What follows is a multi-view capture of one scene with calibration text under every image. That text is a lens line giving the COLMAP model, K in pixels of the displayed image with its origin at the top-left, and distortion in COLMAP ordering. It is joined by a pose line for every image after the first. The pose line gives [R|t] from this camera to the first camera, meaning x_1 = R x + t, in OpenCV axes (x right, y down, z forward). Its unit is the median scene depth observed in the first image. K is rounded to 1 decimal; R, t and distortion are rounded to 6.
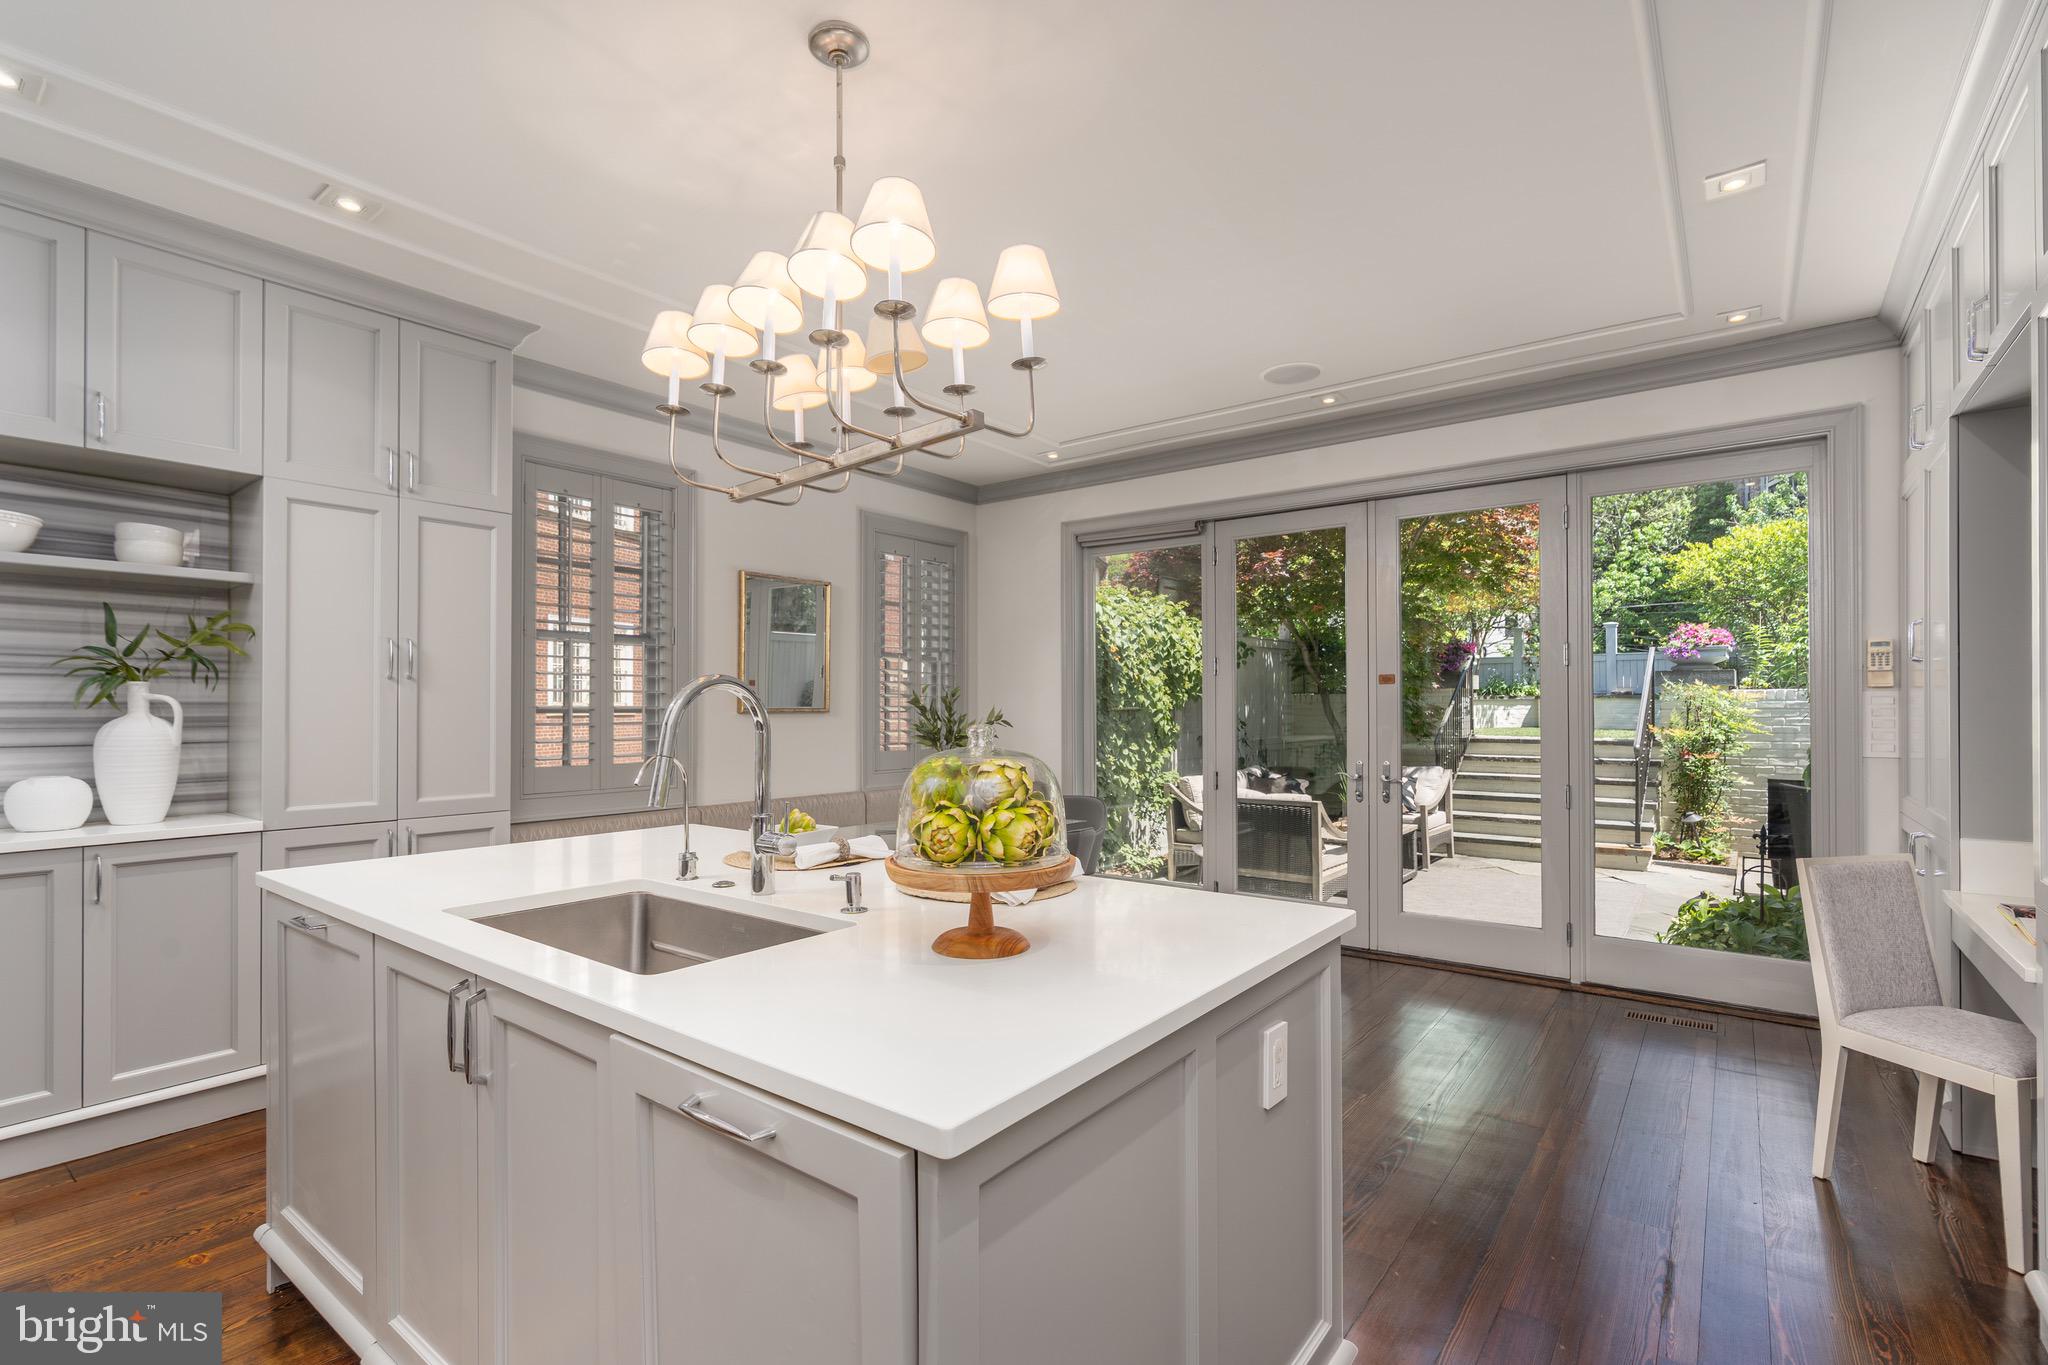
lens RADIAL K [[948.0, 0, 1024.0], [0, 948.0, 682.5], [0, 0, 1]] dist [-0.005931, -0.000431]
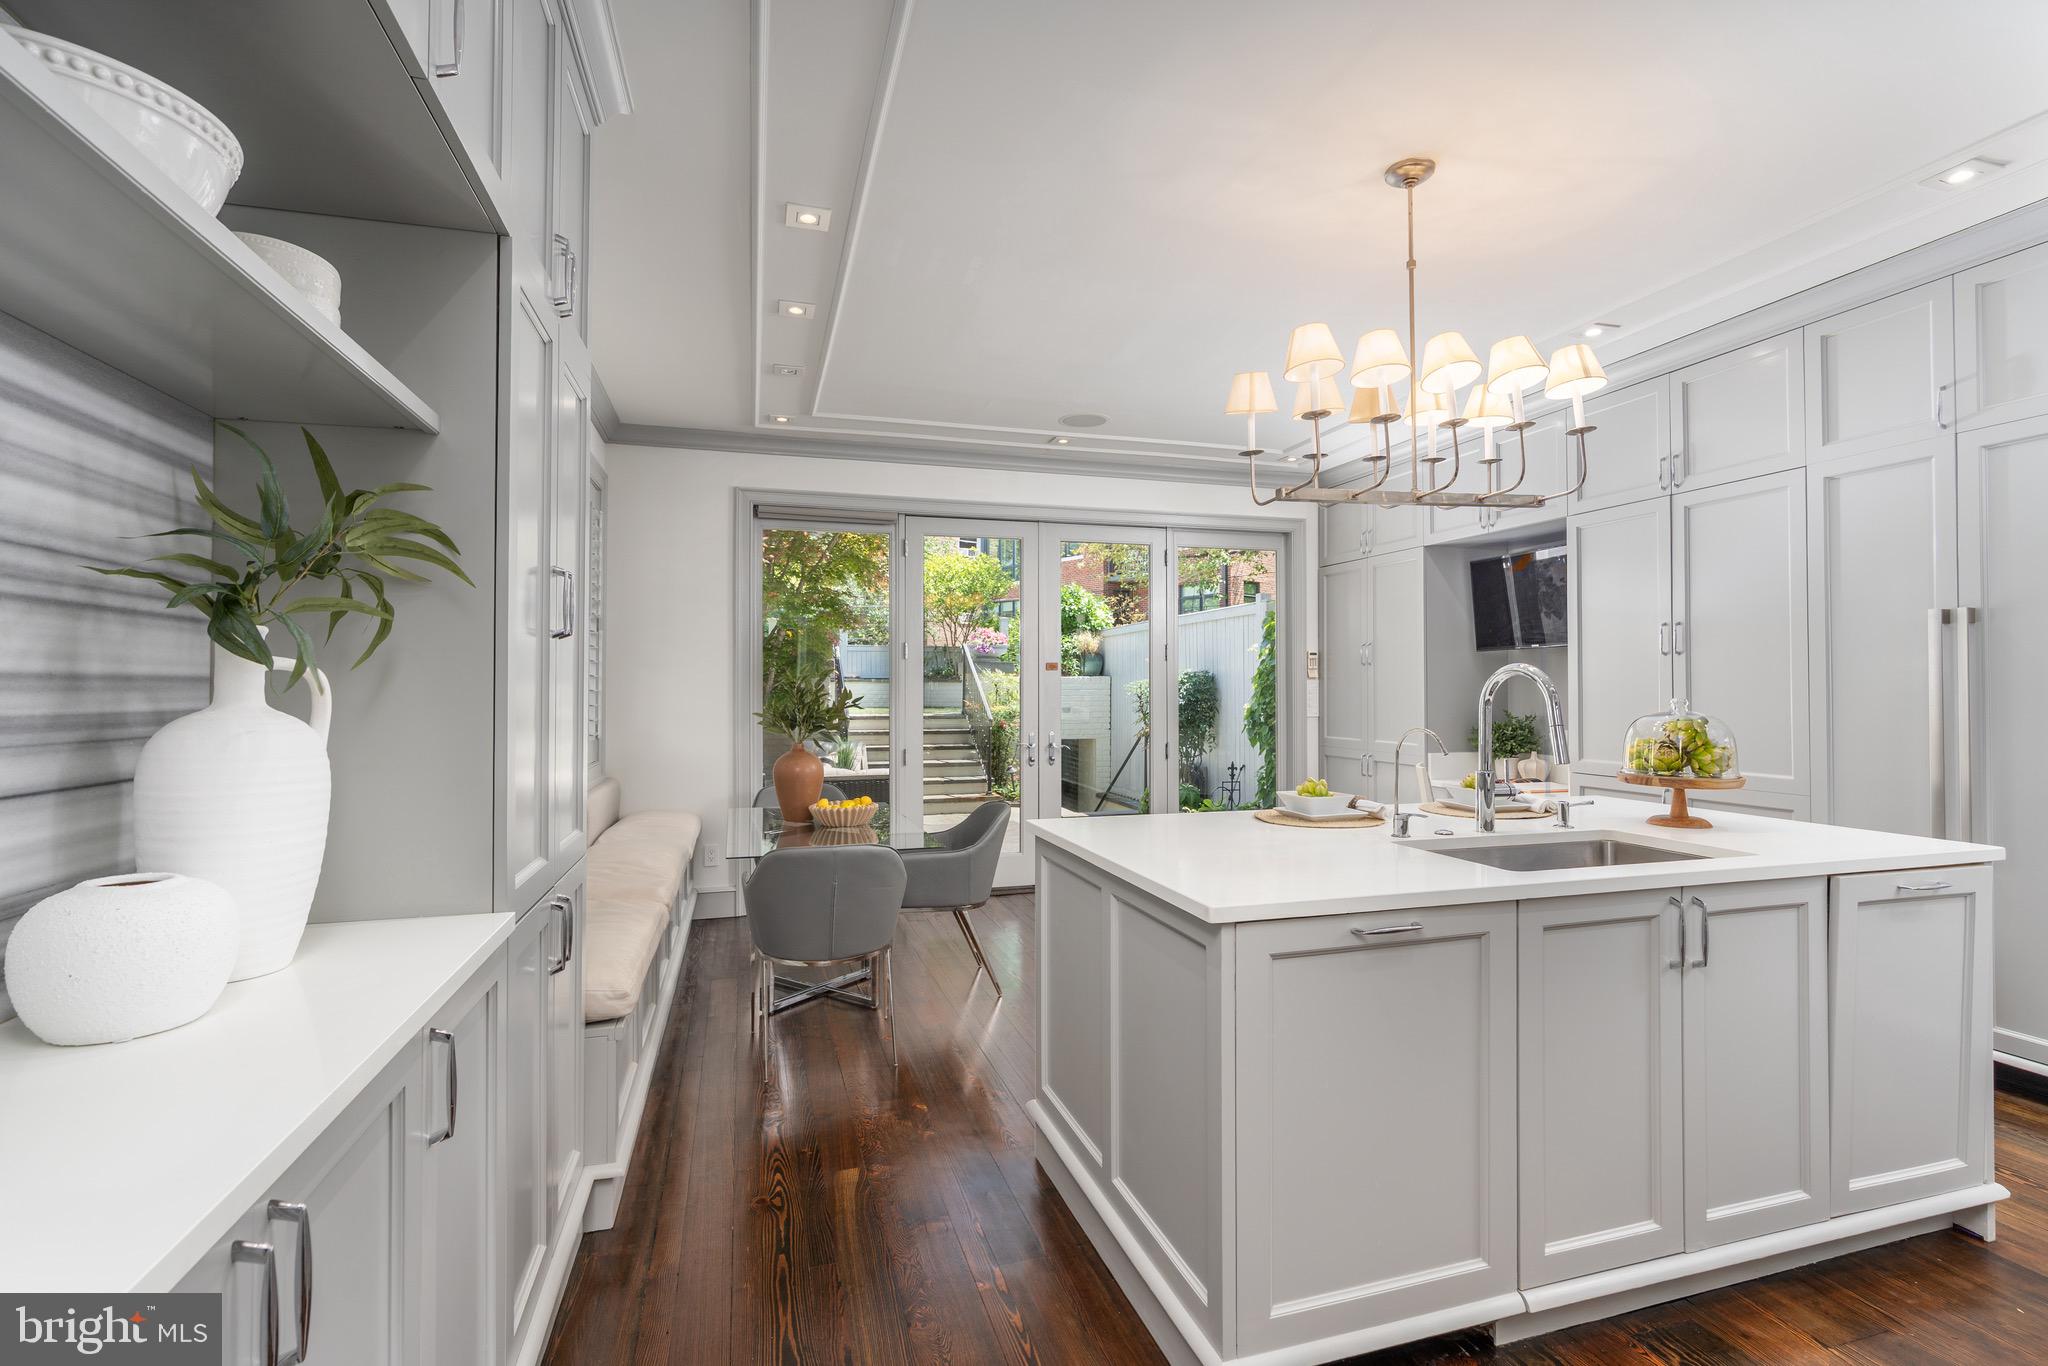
lens RADIAL K [[948.0, 0, 1024.0], [0, 948.0, 683.0], [0, 0, 1]] dist [-0.005931, -0.000431]
pose [[0.590614, 0.004206, 0.806944, -0.874509], [-0.019074, 0.999780, 0.008750, 0.008866], [-0.806729, -0.020560, 0.590564, 0.376838]]
